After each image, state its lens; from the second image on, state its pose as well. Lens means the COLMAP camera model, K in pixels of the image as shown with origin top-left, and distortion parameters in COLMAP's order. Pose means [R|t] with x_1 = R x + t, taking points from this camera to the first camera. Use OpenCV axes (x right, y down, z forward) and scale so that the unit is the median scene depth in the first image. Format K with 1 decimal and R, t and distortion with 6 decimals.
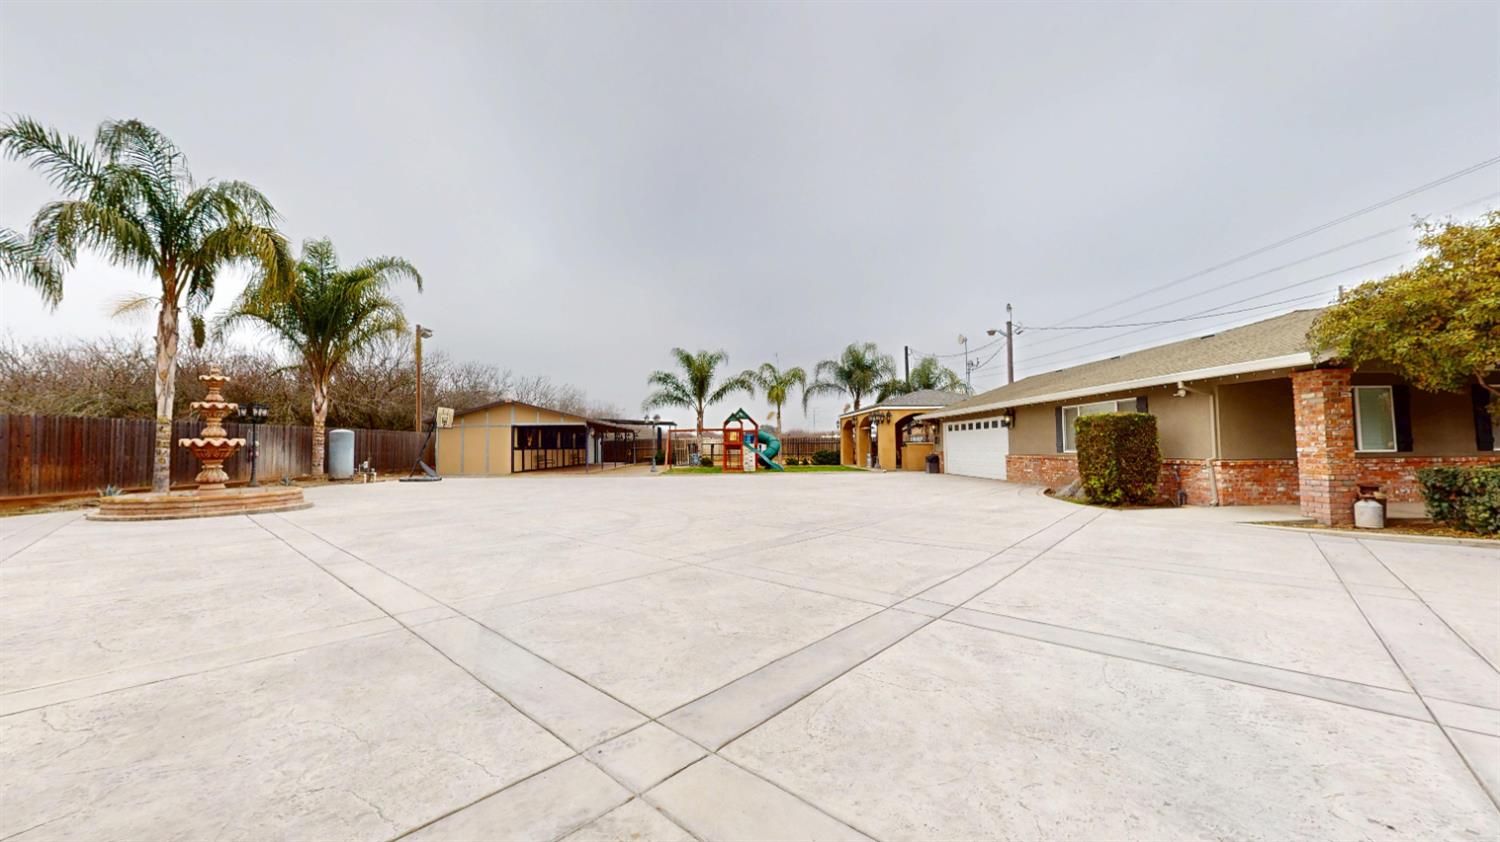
lens RADIAL K [[550.6, 0, 750.0], [0, 550.6, 421.0], [0, 0, 1]] dist [-0.000917, -0.000083]
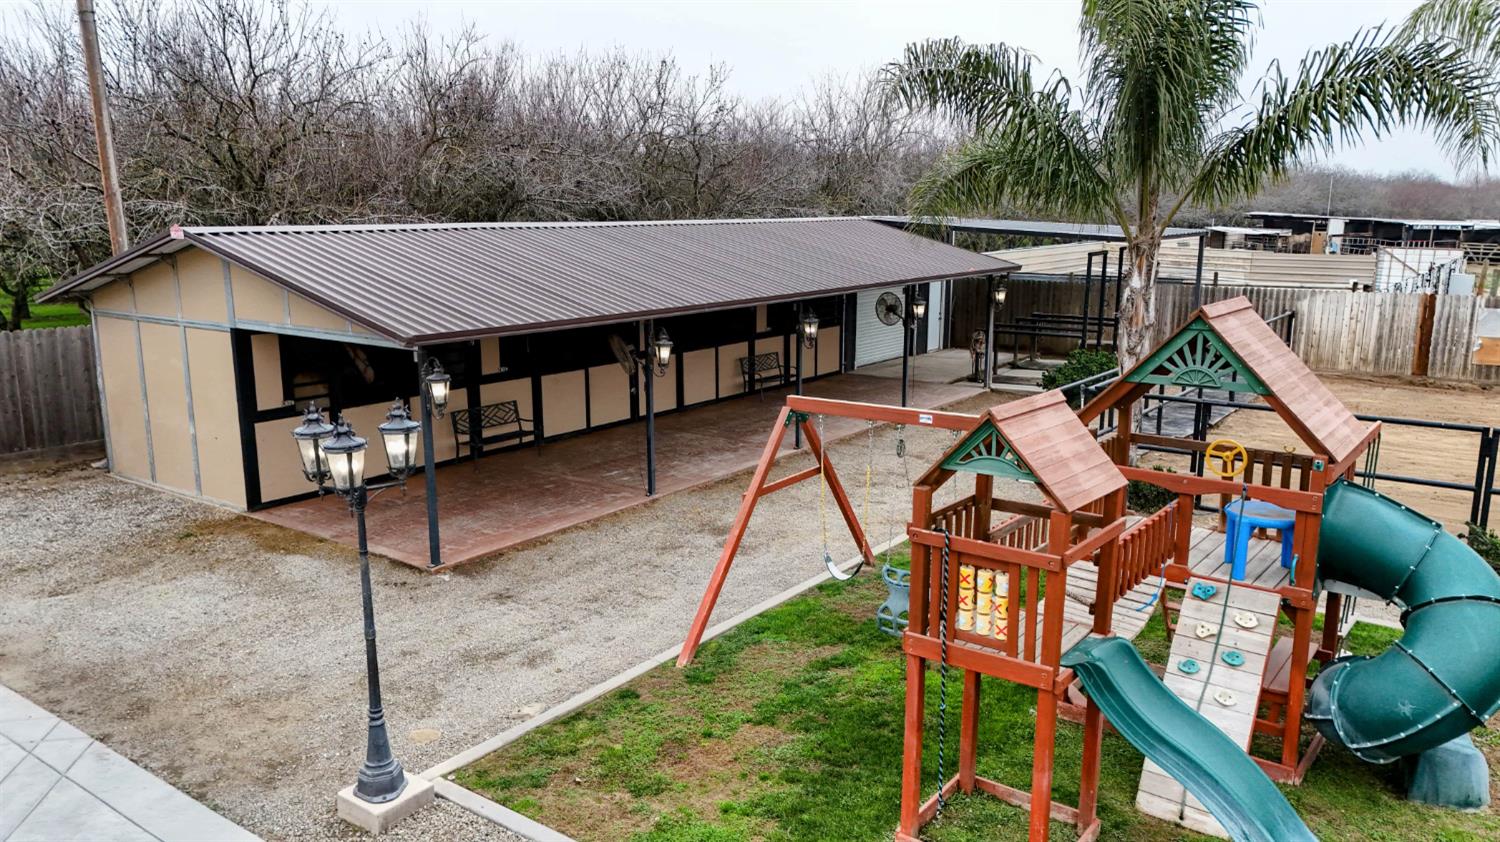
lens RADIAL K [[1128.8, 0, 750.0], [0, 1128.8, 421.0], [0, 0, 1]] dist [0.006368, 0.001064]
pose [[0.794265, 0.142328, -0.590666, 0.117410], [0.007537, 0.969792, 0.243818, -0.176835], [0.607525, -0.198108, 0.769199, 1.945544]]
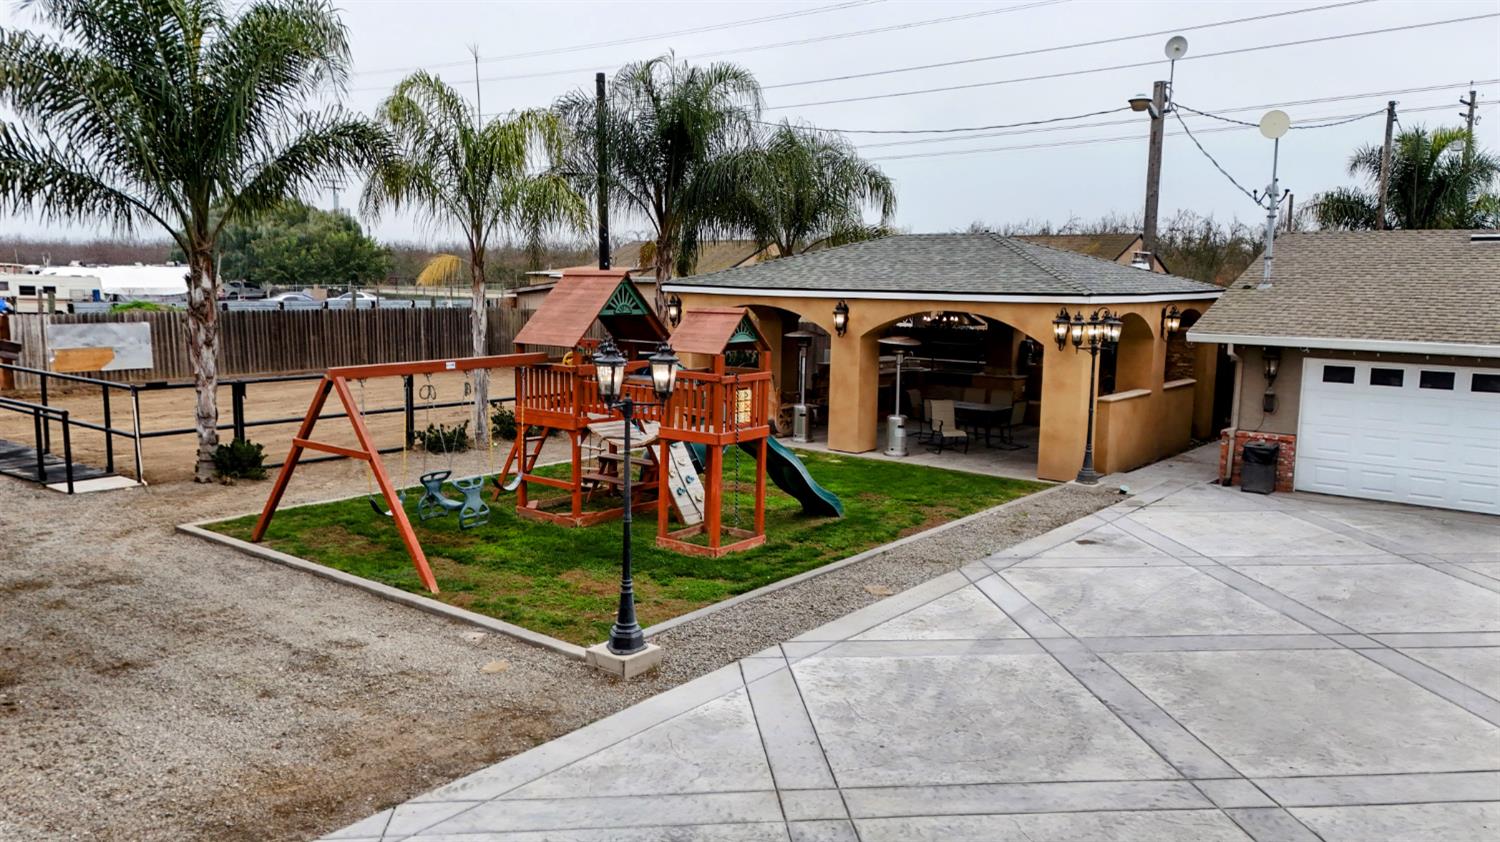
lens RADIAL K [[1094.6, 0, 750.0], [0, 1094.6, 421.0], [0, 0, 1]] dist [0.092218, -0.103884]
pose [[0.658926, -0.079781, 0.747965, -0.987203], [-0.057139, 0.986178, 0.155528, -0.106179], [-0.750035, -0.145220, 0.645259, 1.699176]]
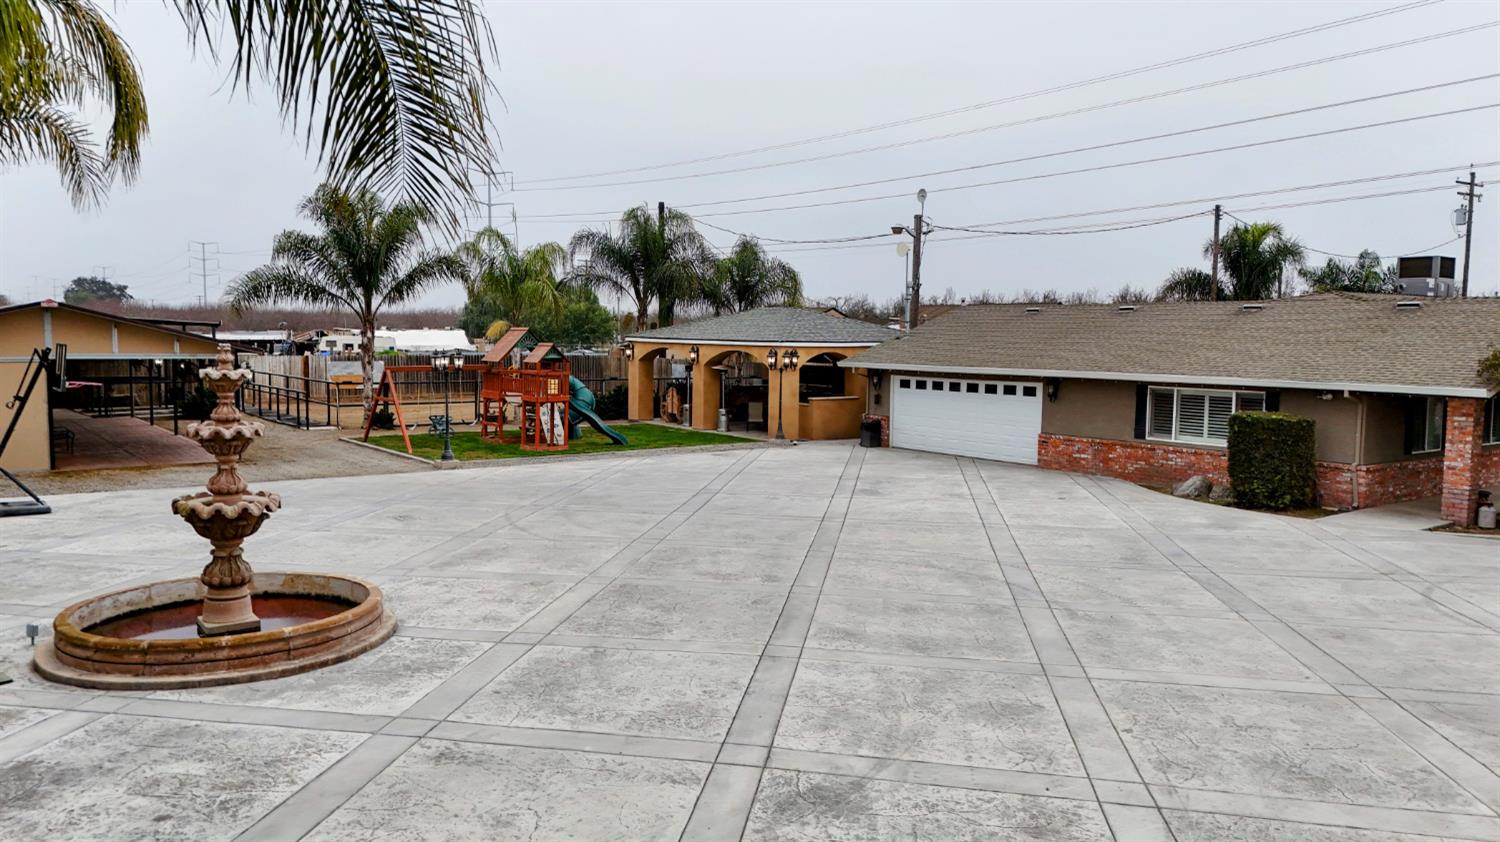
lens RADIAL K [[1094.6, 0, 750.0], [0, 1094.6, 421.0], [0, 0, 1]] dist [0.092218, -0.103884]
pose [[0.825850, -0.023334, 0.563407, -1.238766], [-0.049071, 0.992379, 0.113029, -0.184641], [-0.561751, -0.120992, 0.818411, -0.081705]]
